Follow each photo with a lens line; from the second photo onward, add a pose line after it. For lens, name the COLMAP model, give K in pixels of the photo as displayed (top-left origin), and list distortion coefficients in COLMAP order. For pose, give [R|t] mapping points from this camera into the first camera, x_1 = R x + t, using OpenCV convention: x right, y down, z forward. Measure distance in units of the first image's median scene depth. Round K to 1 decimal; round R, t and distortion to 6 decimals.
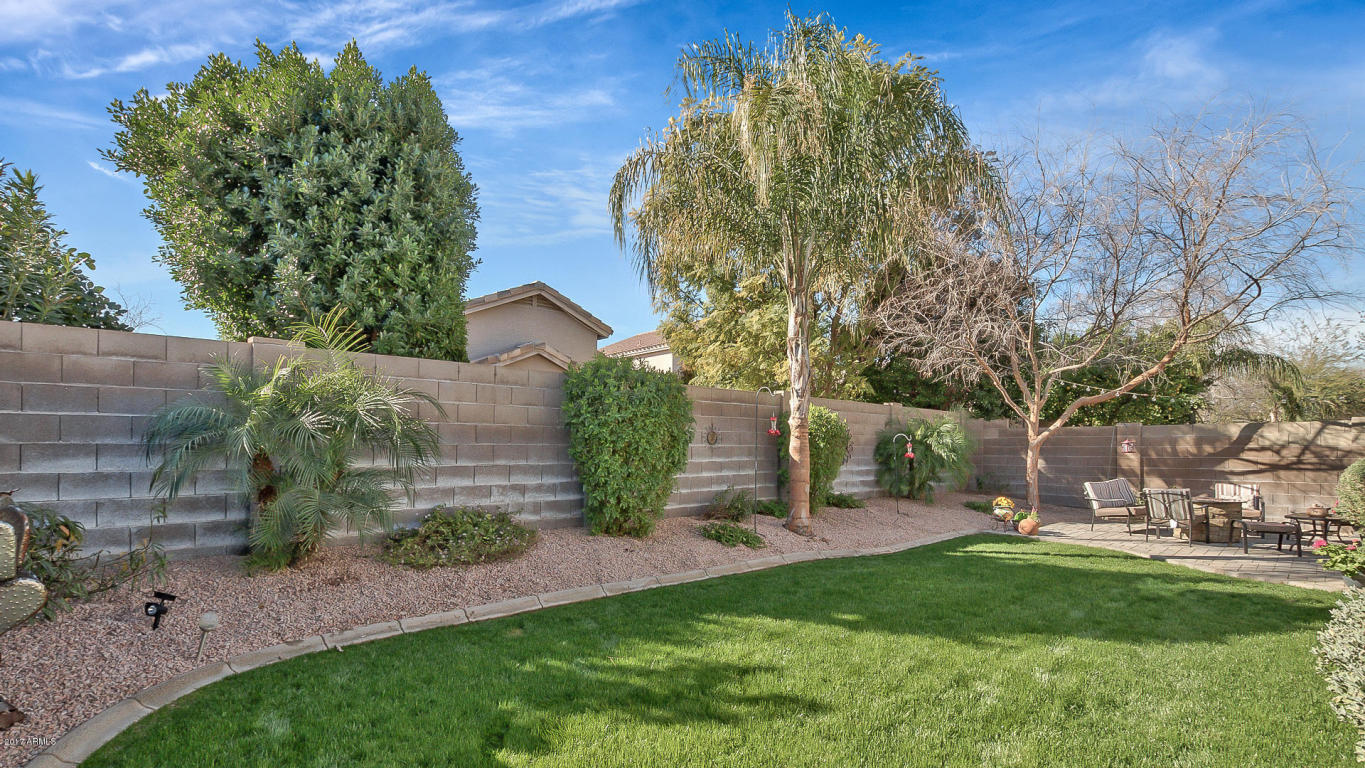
lens RADIAL K [[624.5, 0, 681.6], [0, 624.5, 438.3], [0, 0, 1]] dist [-0.031459, 0.000374]
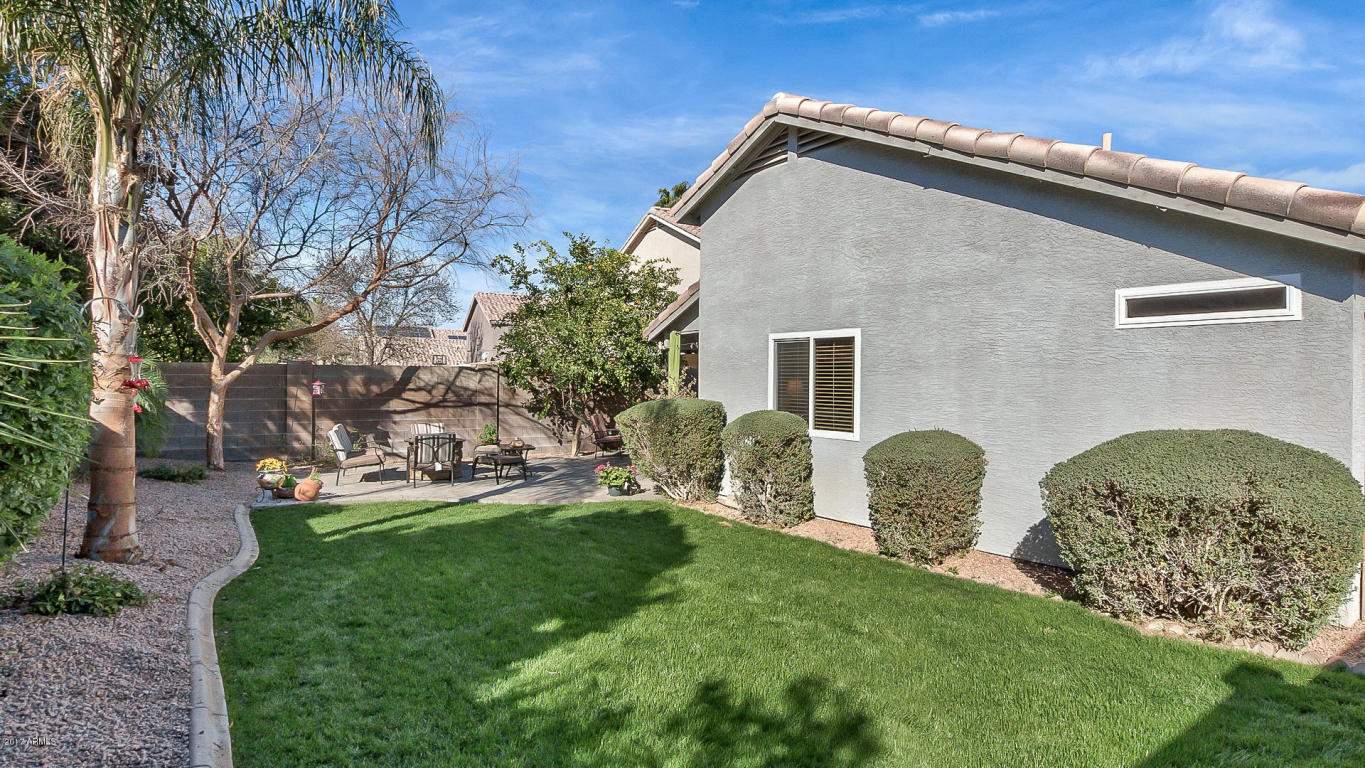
lens RADIAL K [[751.1, 0, 684.3], [0, 751.1, 369.5], [0, 0, 1]] dist [0.044195, 0.000363]
pose [[0.150233, 0.008977, 0.988610, -0.334873], [-0.026606, 0.999633, -0.005034, -0.024485], [-0.988292, -0.025547, 0.150417, 0.321573]]
